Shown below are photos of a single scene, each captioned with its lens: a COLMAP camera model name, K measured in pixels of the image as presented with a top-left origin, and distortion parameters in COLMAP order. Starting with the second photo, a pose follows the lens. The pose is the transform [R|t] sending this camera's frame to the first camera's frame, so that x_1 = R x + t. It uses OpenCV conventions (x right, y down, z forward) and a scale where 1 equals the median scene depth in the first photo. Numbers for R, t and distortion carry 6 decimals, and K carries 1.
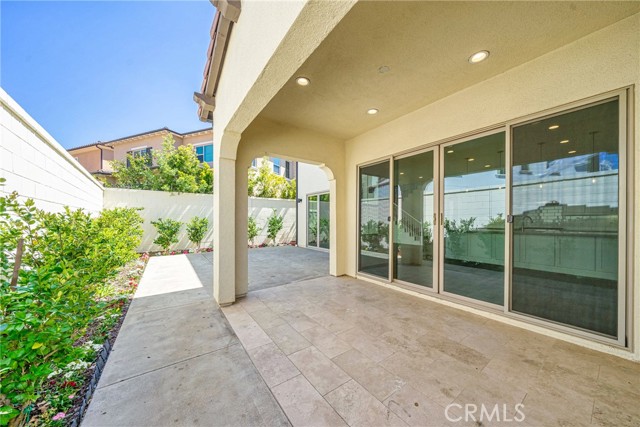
lens RADIAL K [[218.2, 0, 330.9], [0, 218.2, 222.1], [0, 0, 1]] dist [-0.007995, 0.000042]
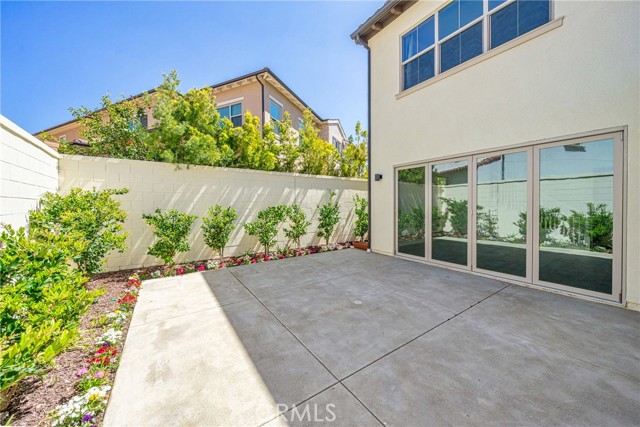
lens RADIAL K [[218.2, 0, 309.8], [0, 218.2, 204.4], [0, 0, 1]] dist [-0.007995, 0.000042]
pose [[0.998565, -0.005352, -0.053291, -0.349600], [0.004976, 0.999962, -0.007190, -0.023058], [0.053327, 0.006914, 0.998553, 0.438613]]
